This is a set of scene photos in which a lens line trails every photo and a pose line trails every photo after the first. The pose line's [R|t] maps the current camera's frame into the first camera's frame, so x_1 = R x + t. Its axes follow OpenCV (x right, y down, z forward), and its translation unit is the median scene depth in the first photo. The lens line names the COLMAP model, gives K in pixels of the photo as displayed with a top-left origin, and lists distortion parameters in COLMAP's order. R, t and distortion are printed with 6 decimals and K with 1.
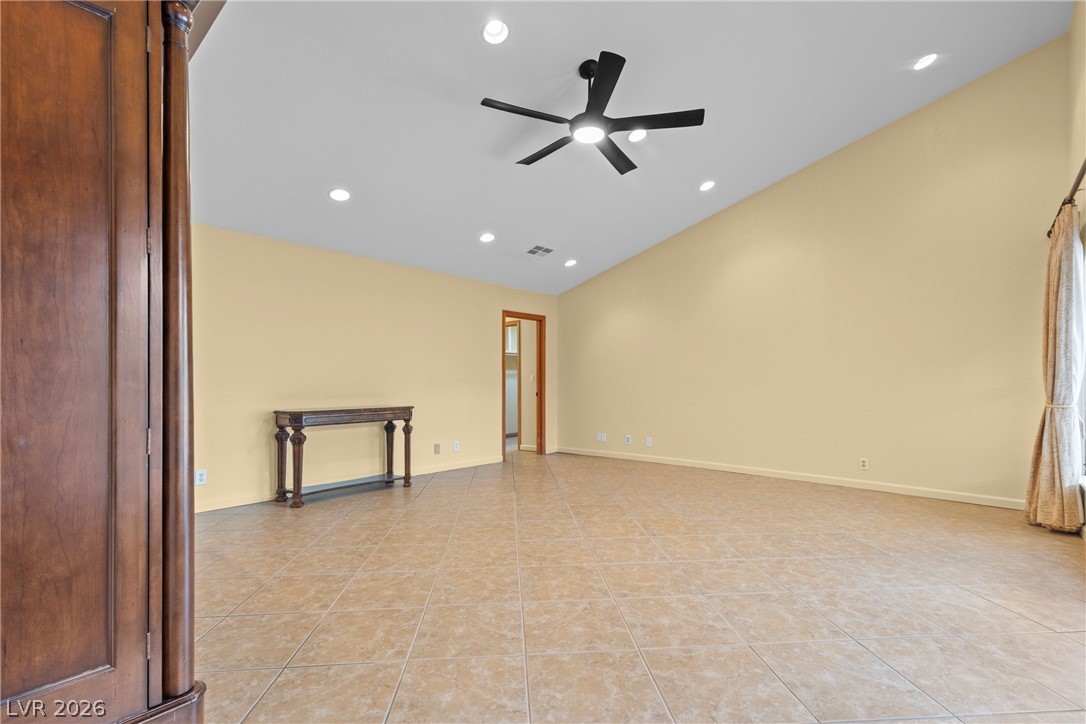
lens RADIAL K [[493.0, 0, 554.2], [0, 493.0, 383.6], [0, 0, 1]] dist [0.000538, -0.000082]
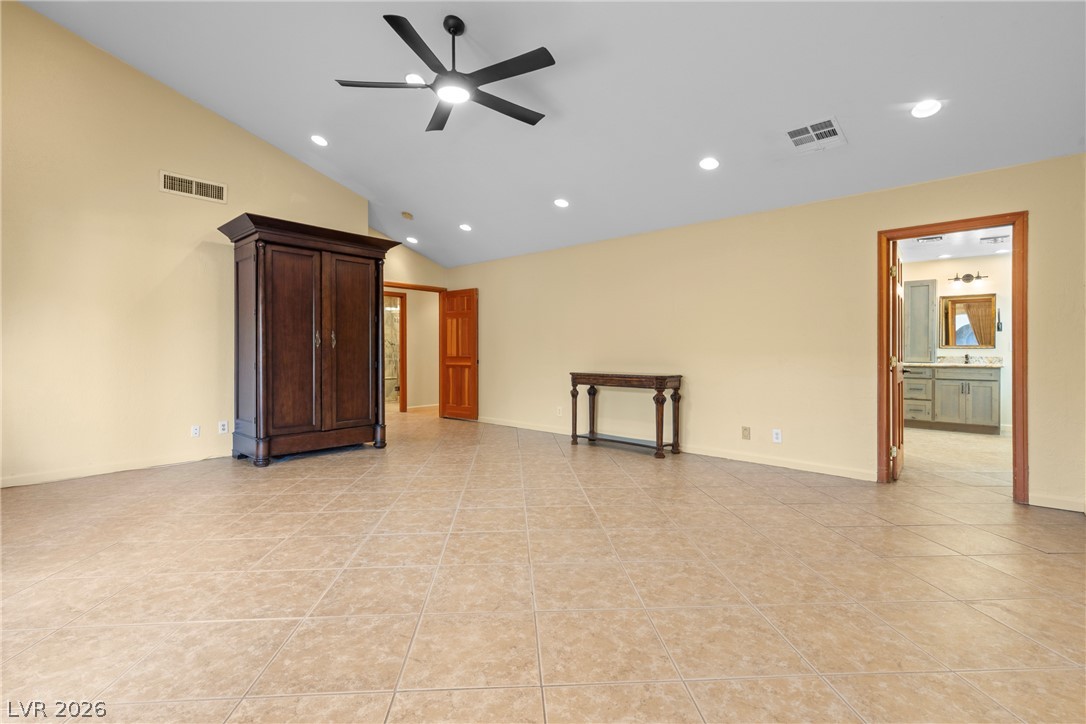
lens RADIAL K [[517.9, 0, 543.0], [0, 517.9, 362.0], [0, 0, 1]] dist [0.001625, 0.000315]
pose [[-0.041928, 0.019951, -0.998921, 1.053809], [-0.004228, 0.999788, 0.020146, -0.000736], [0.999112, 0.005068, -0.041835, 1.177244]]
